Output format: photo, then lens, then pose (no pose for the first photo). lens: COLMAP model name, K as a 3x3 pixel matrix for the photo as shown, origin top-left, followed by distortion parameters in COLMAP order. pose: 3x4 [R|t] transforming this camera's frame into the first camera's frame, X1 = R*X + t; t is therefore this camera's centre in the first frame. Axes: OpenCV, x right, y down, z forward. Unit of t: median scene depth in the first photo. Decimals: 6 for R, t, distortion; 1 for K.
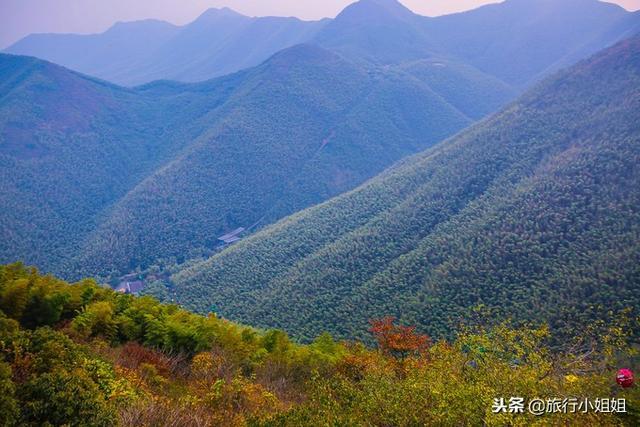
lens RADIAL K [[624.5, 0, 320.0], [0, 624.5, 213.5], [0, 0, 1]] dist [0.000328, 0.135766]
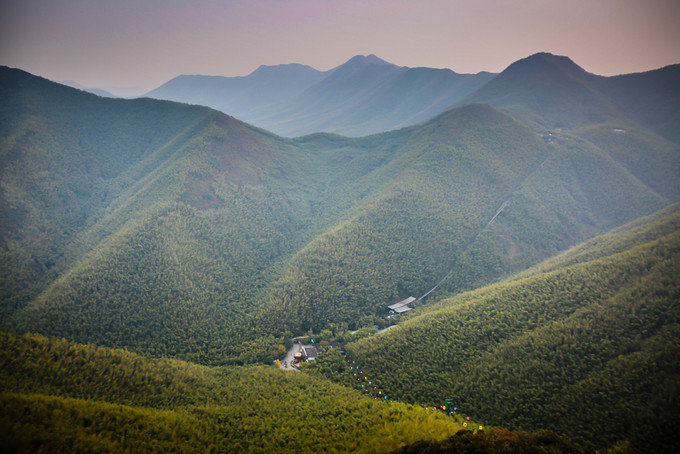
lens RADIAL K [[663.5, 0, 340.0], [0, 663.5, 227.0], [0, 0, 1]] dist [0.000328, 0.135766]
pose [[0.984991, 0.073786, -0.156042, -0.106700], [-0.082852, 0.995183, -0.052404, -0.028024], [0.151423, 0.064546, 0.986359, -0.034451]]
